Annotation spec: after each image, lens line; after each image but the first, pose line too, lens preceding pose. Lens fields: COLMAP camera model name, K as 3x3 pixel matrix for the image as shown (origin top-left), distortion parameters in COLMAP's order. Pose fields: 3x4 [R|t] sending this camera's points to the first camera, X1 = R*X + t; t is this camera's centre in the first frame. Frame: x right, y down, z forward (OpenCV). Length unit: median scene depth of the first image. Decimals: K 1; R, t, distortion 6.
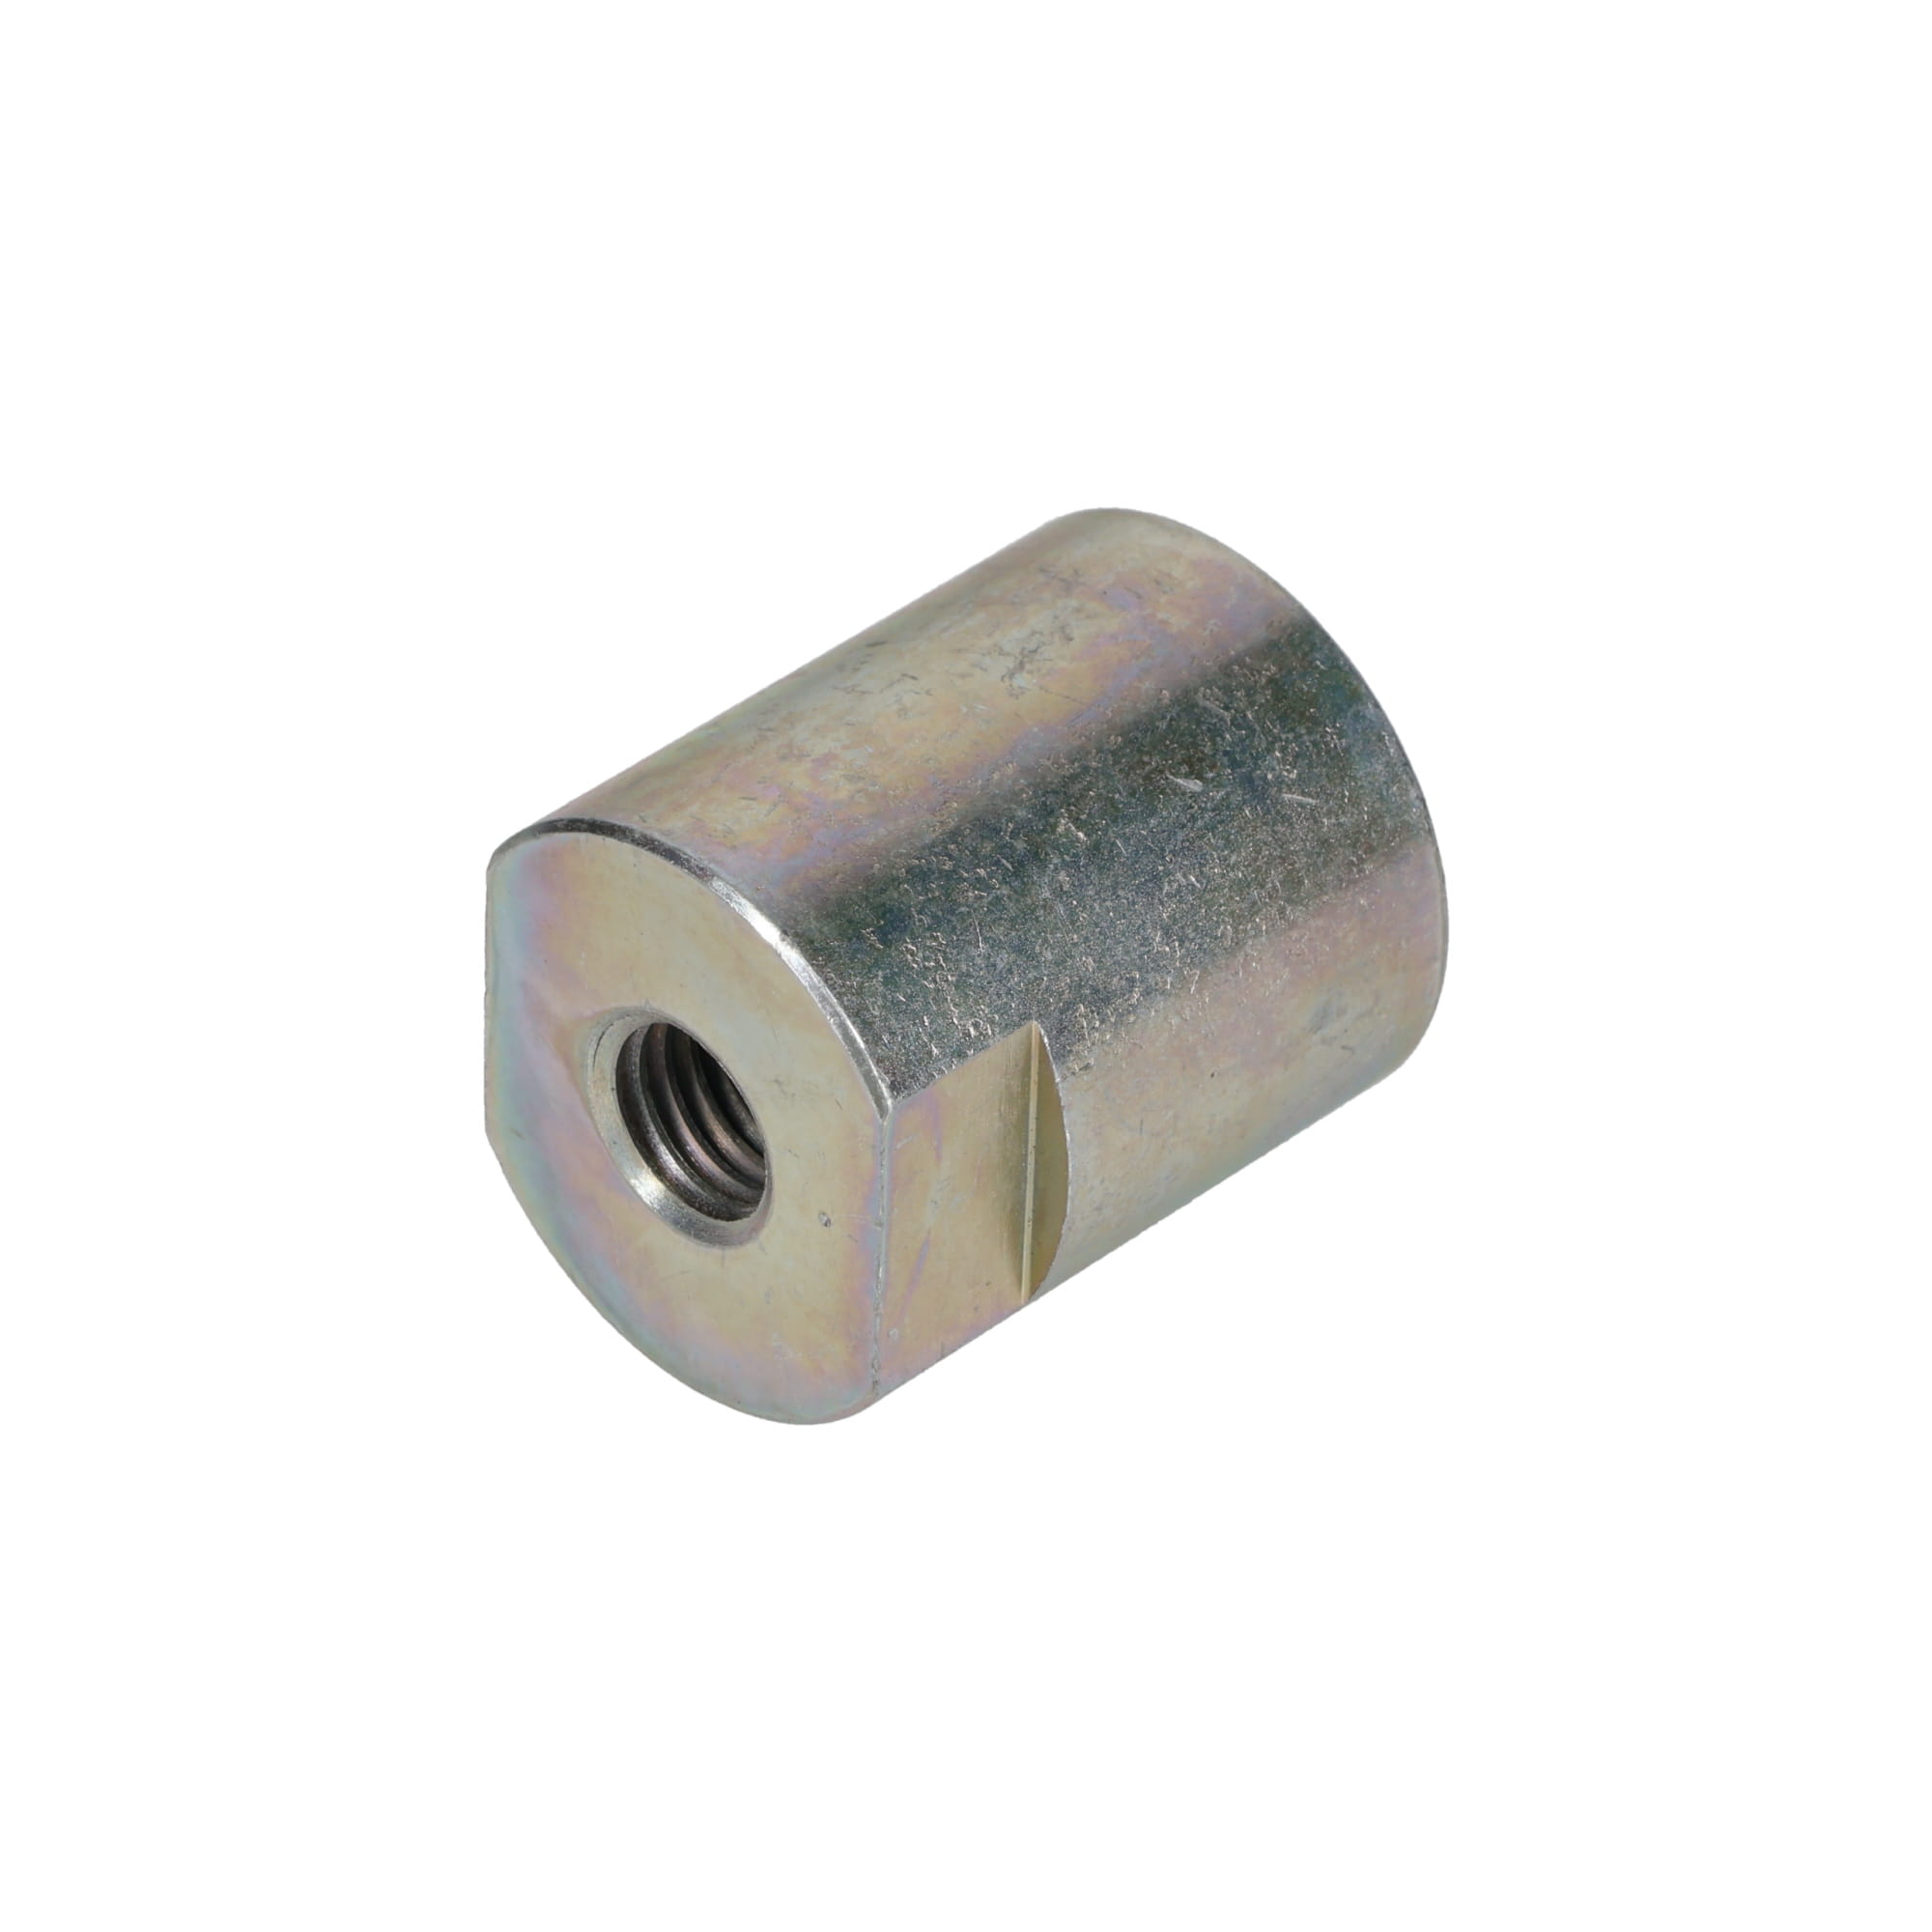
lens RADIAL K [[12211.4, 0, 898.0], [0, 12211.4, 965.8], [0, 0, 1]] dist [0.492930, 5.103037]
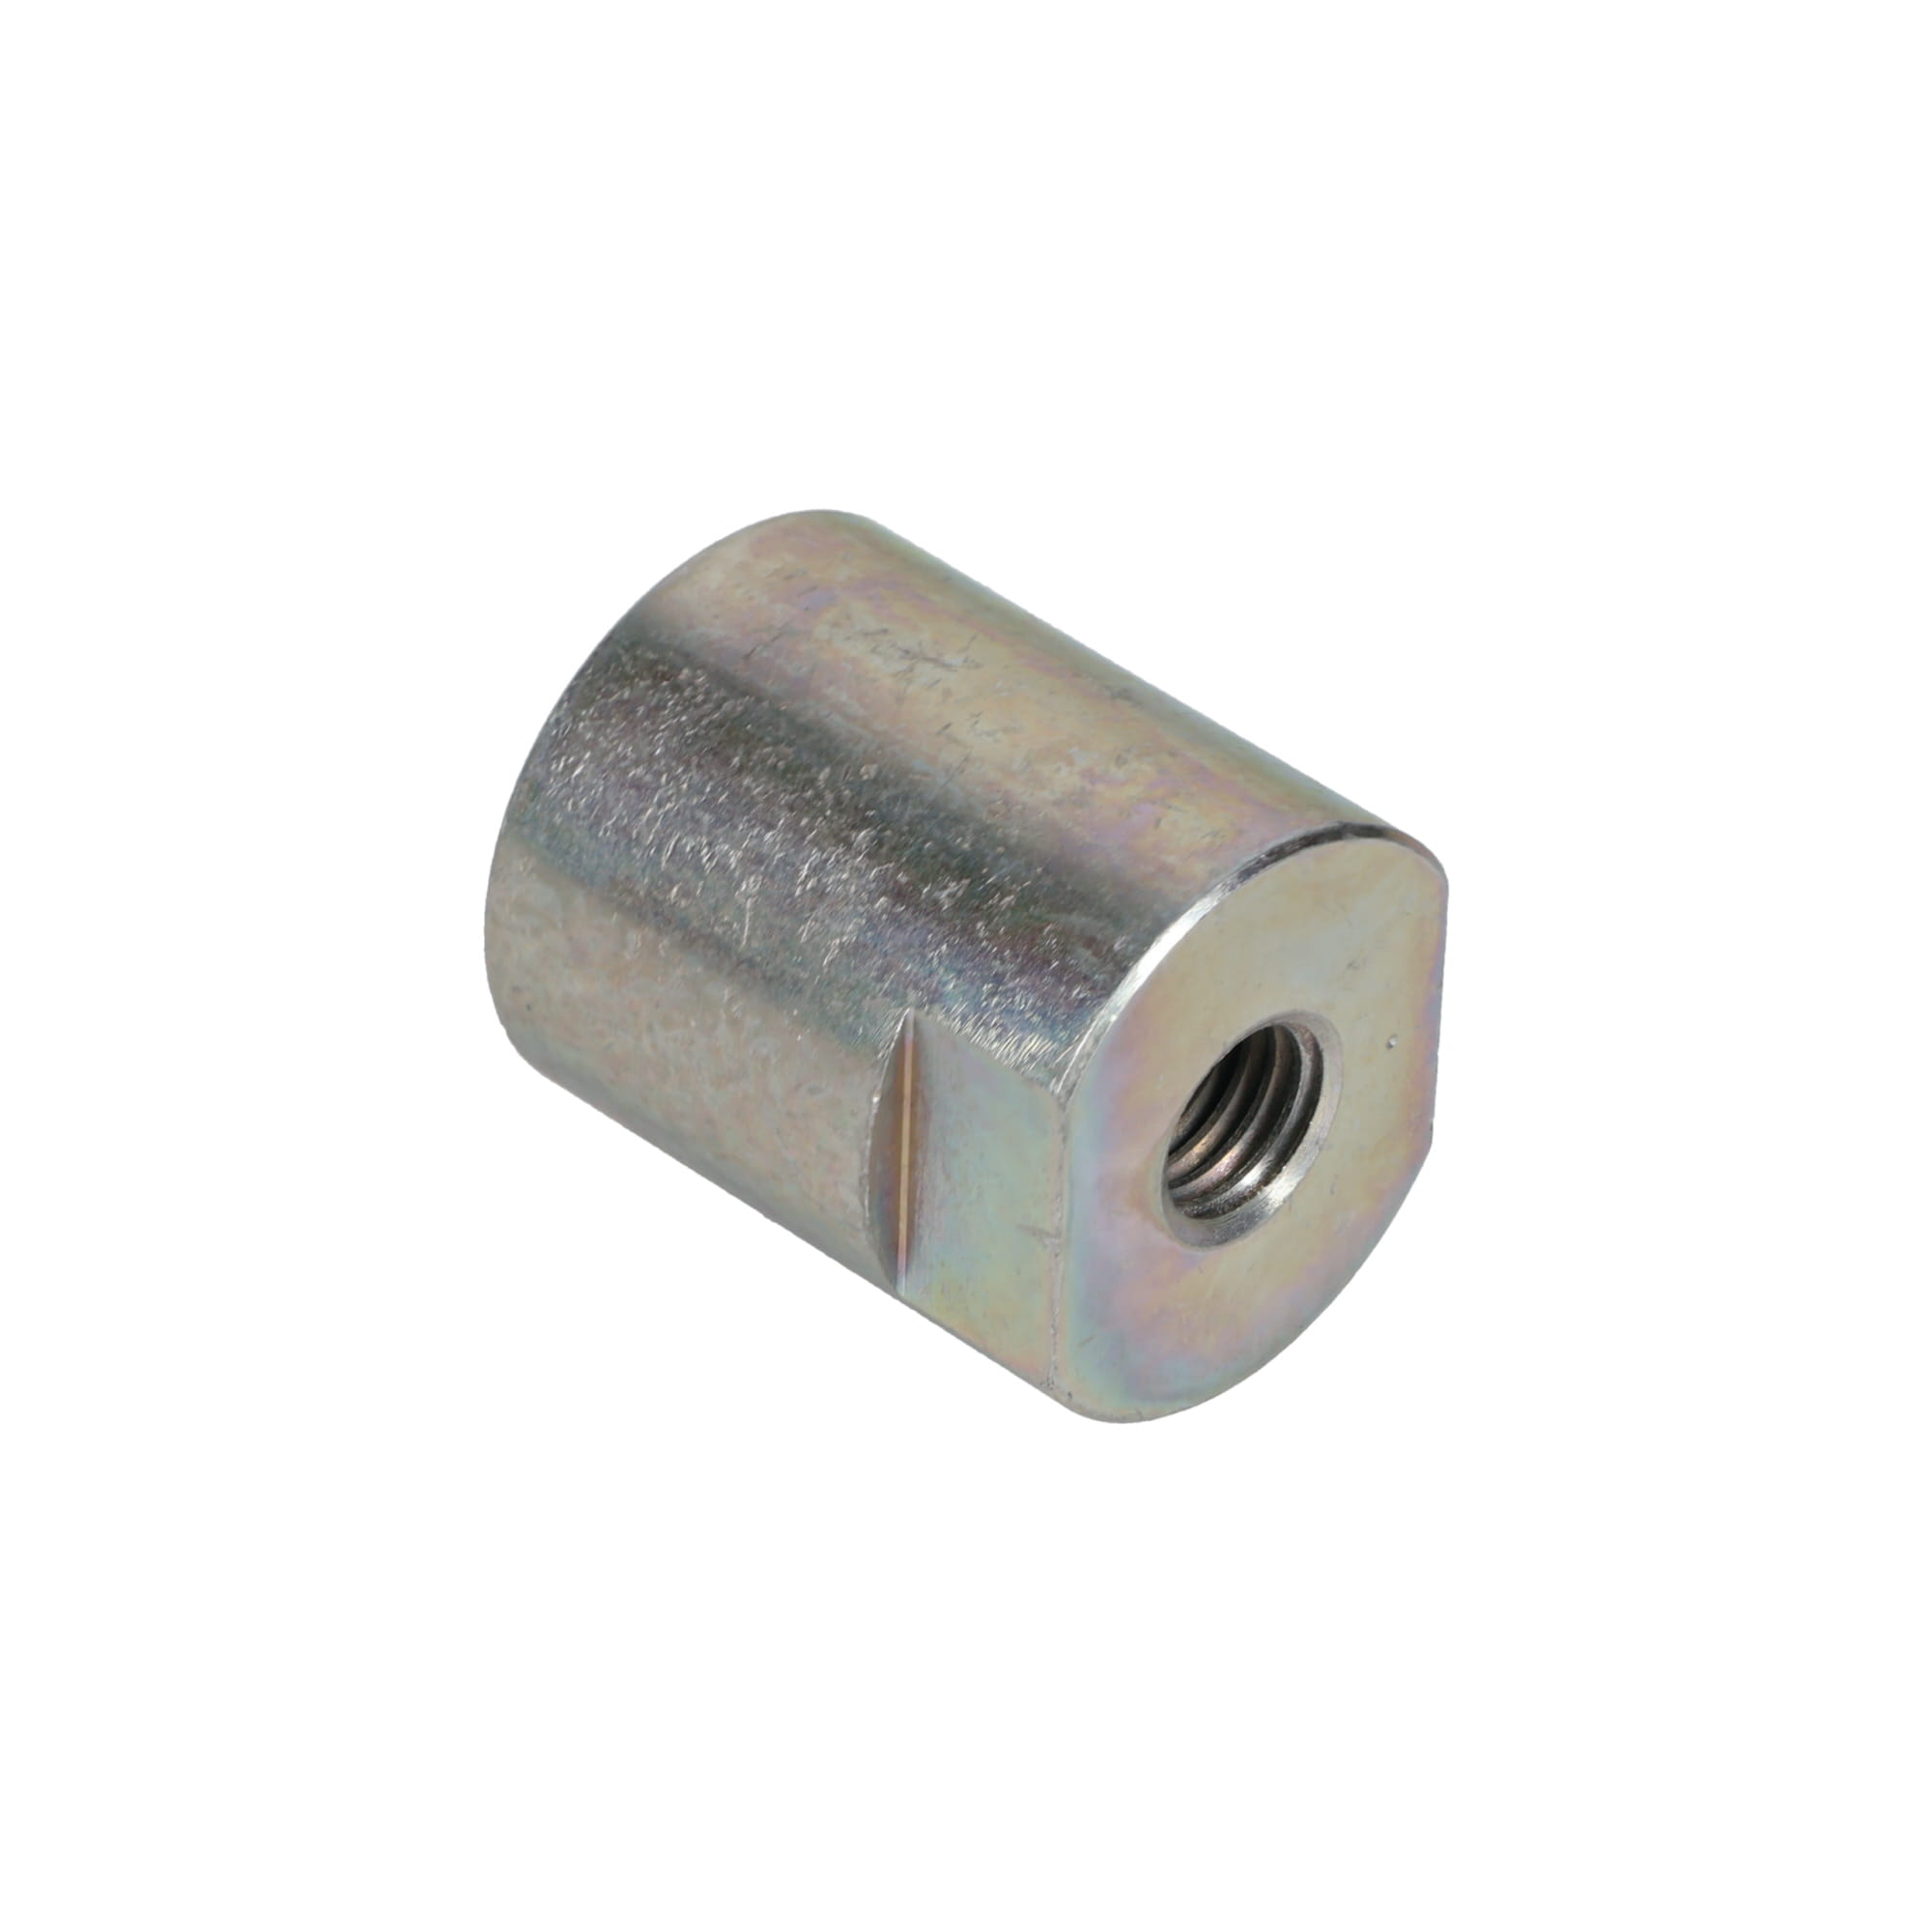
lens RADIAL K [[12211.4, 0, 898.0], [0, 12211.4, 965.8], [0, 0, 1]] dist [0.492930, 5.103037]
pose [[0.005284, -0.617515, 0.786541, -0.801471], [0.600450, 0.630931, 0.491311, -0.507402], [-0.799645, 0.469682, 0.374121, 0.638208]]
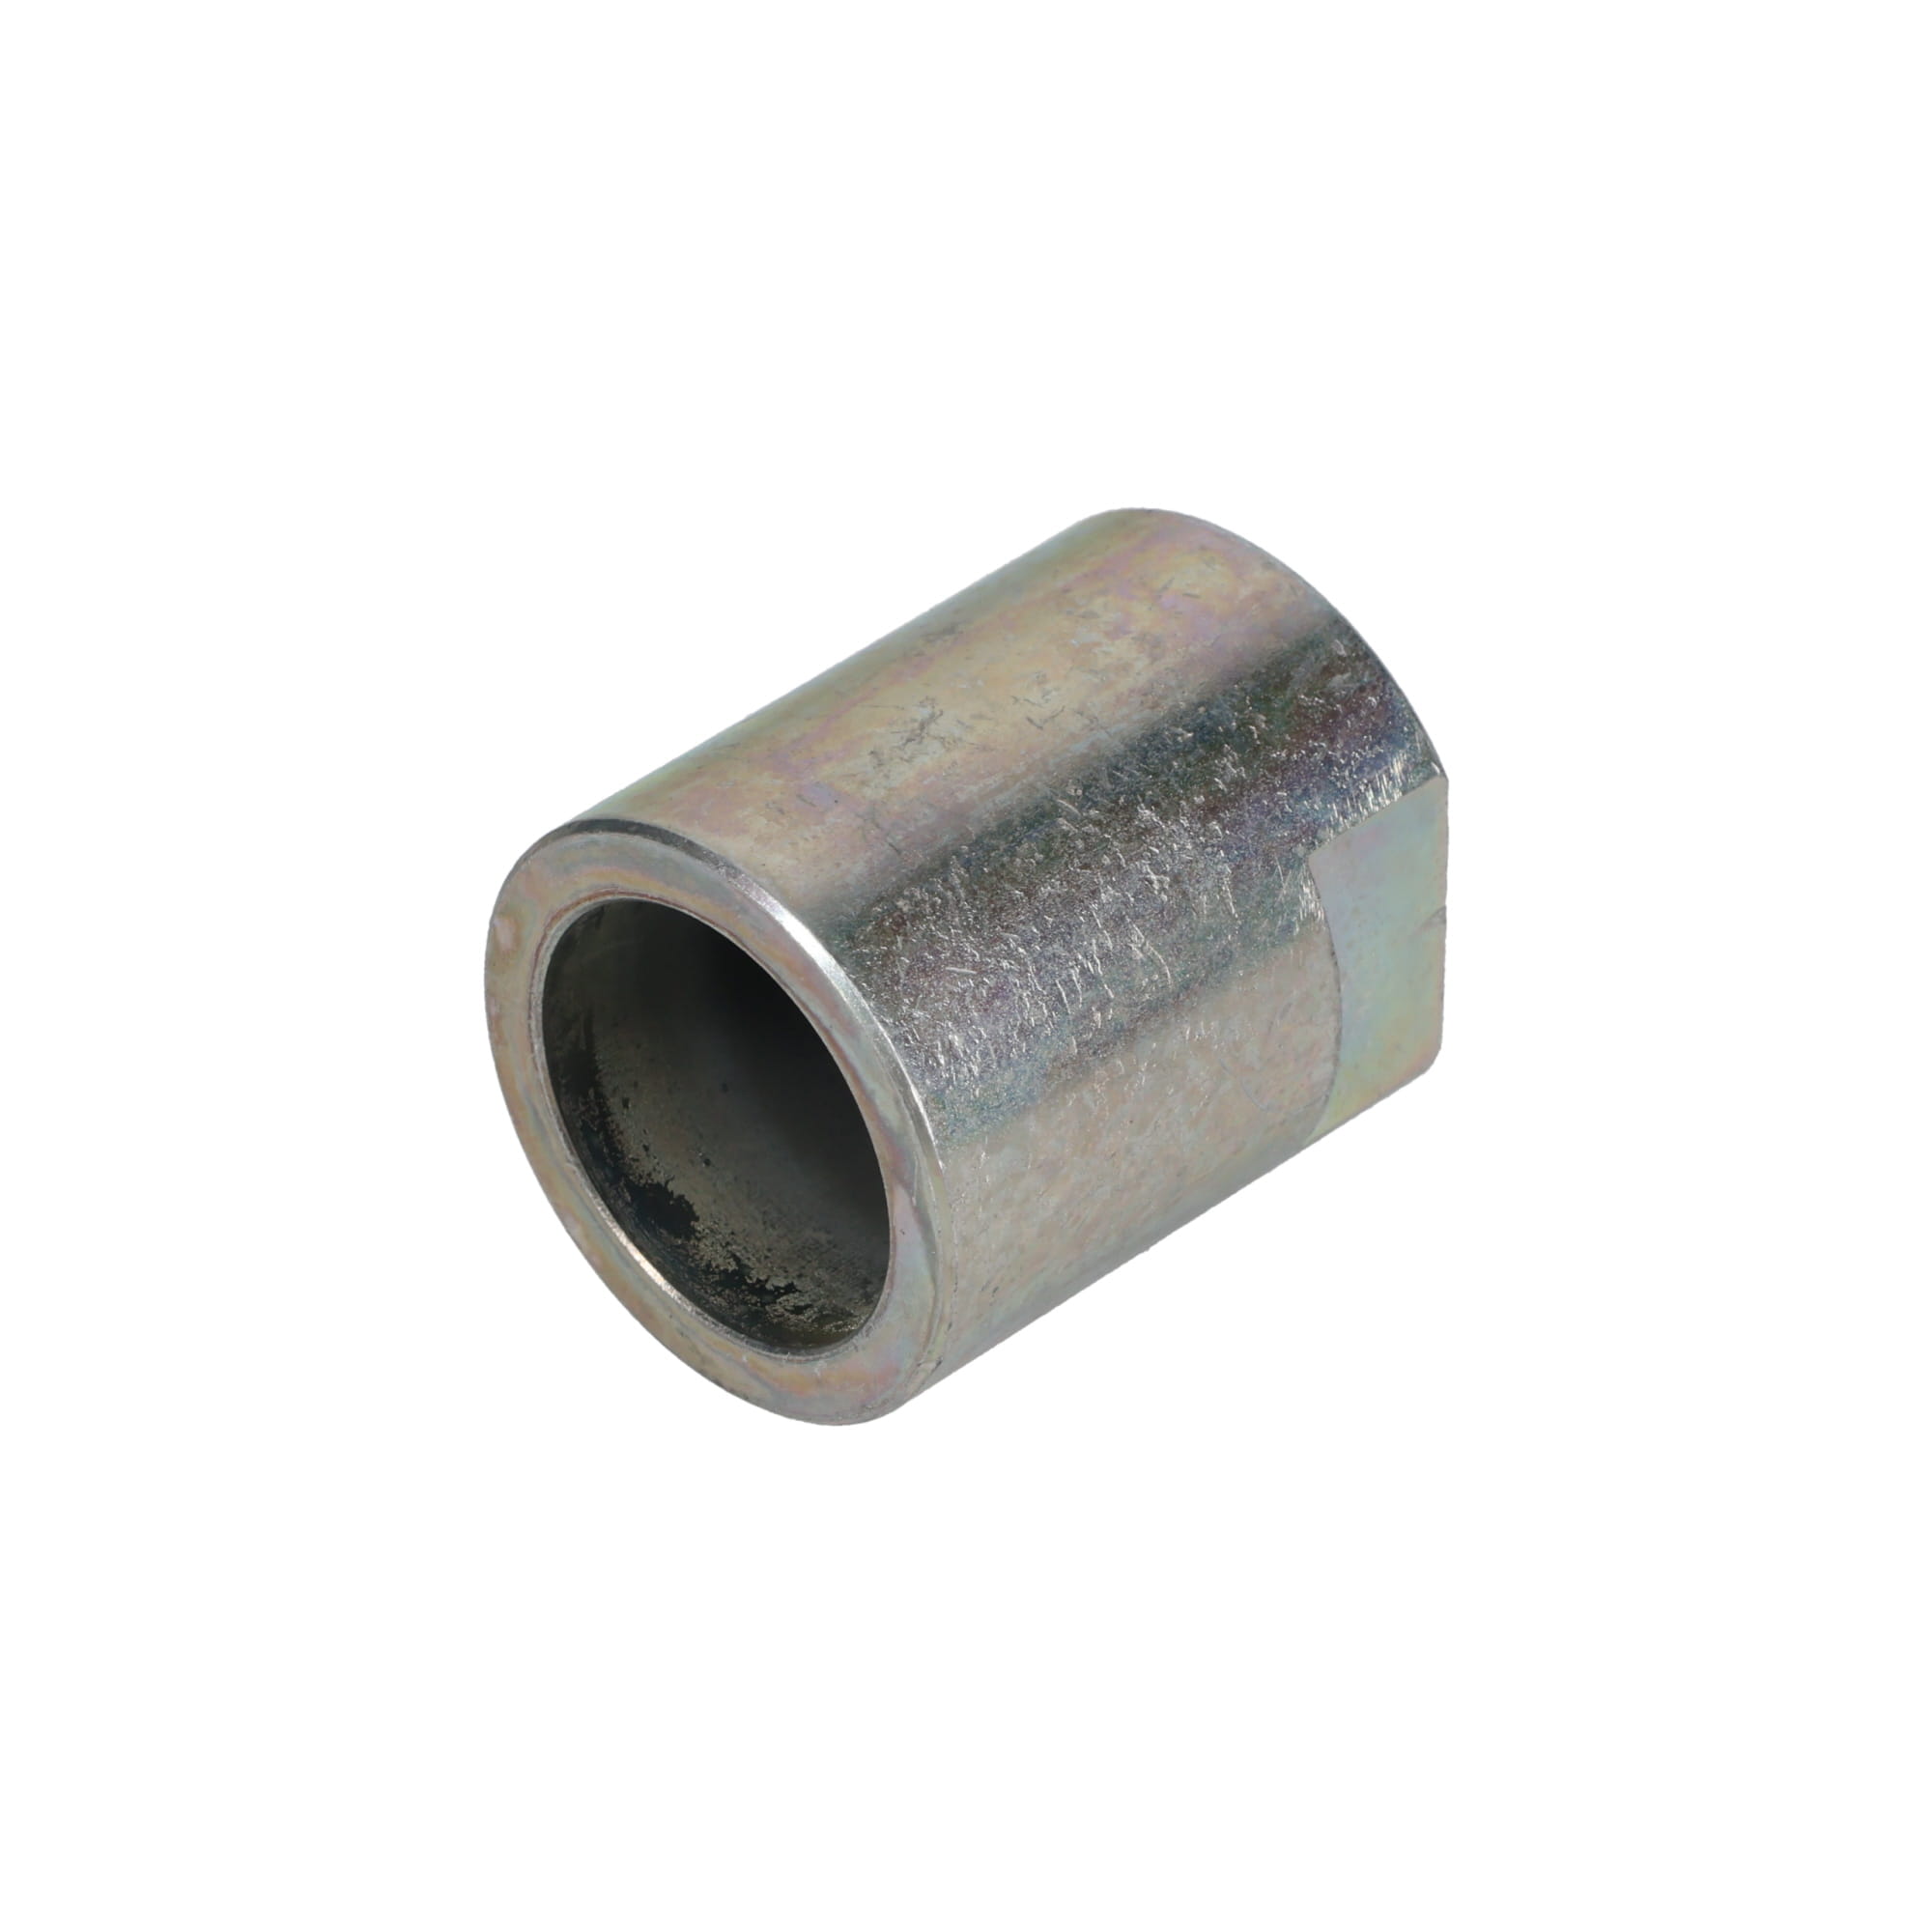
lens RADIAL K [[12211.4, 0, 898.0], [0, 12211.4, 965.8], [0, 0, 1]] dist [0.492930, 5.103037]
pose [[-0.999760, -0.018183, -0.012229, 0.023929], [-0.016522, 0.258889, 0.965766, -0.980683], [-0.014394, 0.965736, -0.259127, 1.279504]]
